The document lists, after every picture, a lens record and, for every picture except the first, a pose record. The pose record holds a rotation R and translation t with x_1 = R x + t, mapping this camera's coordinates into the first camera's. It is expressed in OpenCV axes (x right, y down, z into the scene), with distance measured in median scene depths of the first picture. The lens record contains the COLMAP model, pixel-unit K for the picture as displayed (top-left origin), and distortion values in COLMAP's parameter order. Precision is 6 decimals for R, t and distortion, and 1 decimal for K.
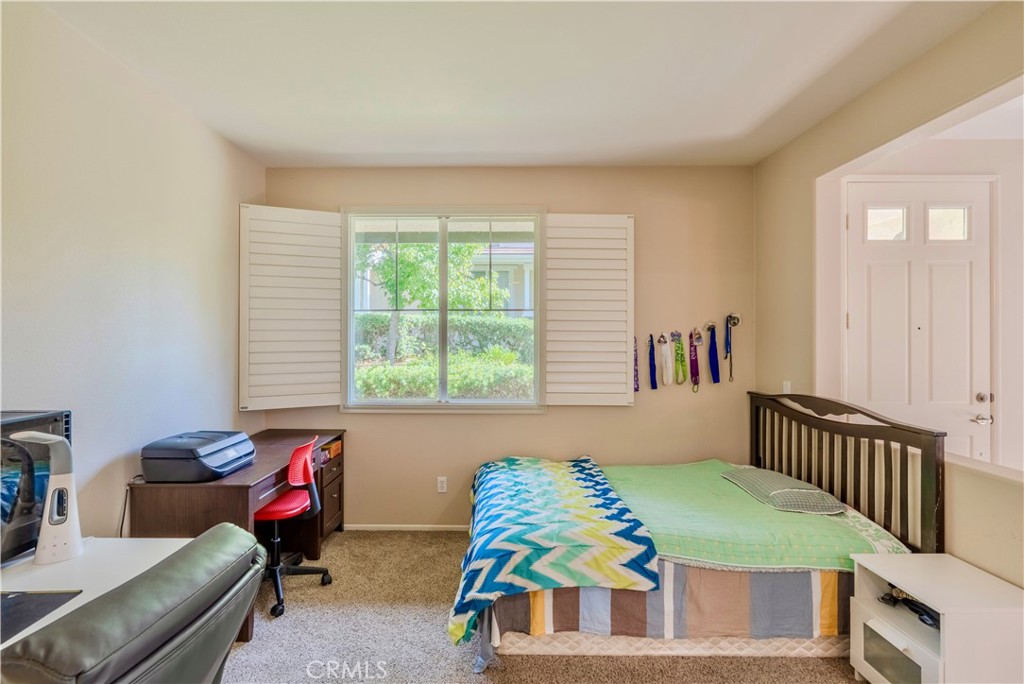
lens RADIAL K [[457.7, 0, 496.2], [0, 457.7, 334.4], [0, 0, 1]] dist [0.001069, 0.000117]
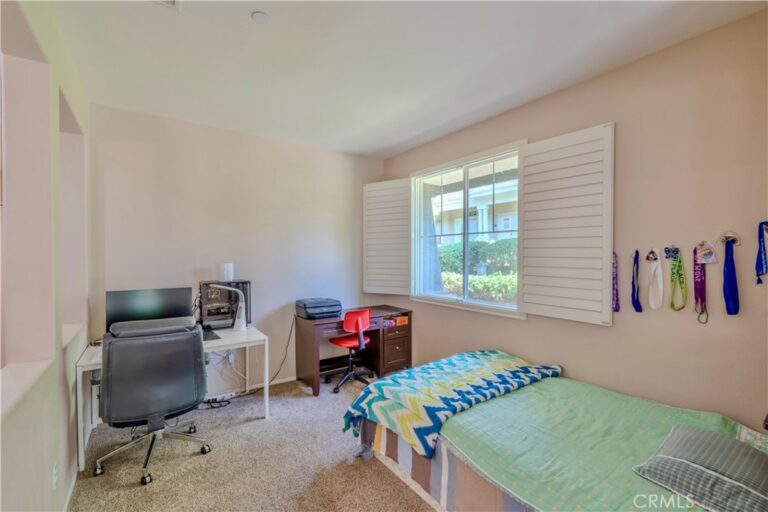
lens RADIAL K [[338.6, 0, 384.0], [0, 338.6, 256.0], [0, 0, 1]] dist [-0.000021, -0.000161]
pose [[0.583248, 0.003811, -0.812285, 0.590175], [0.007816, 0.999916, 0.010303, 0.000682], [0.812256, -0.012358, 0.583170, 0.219435]]
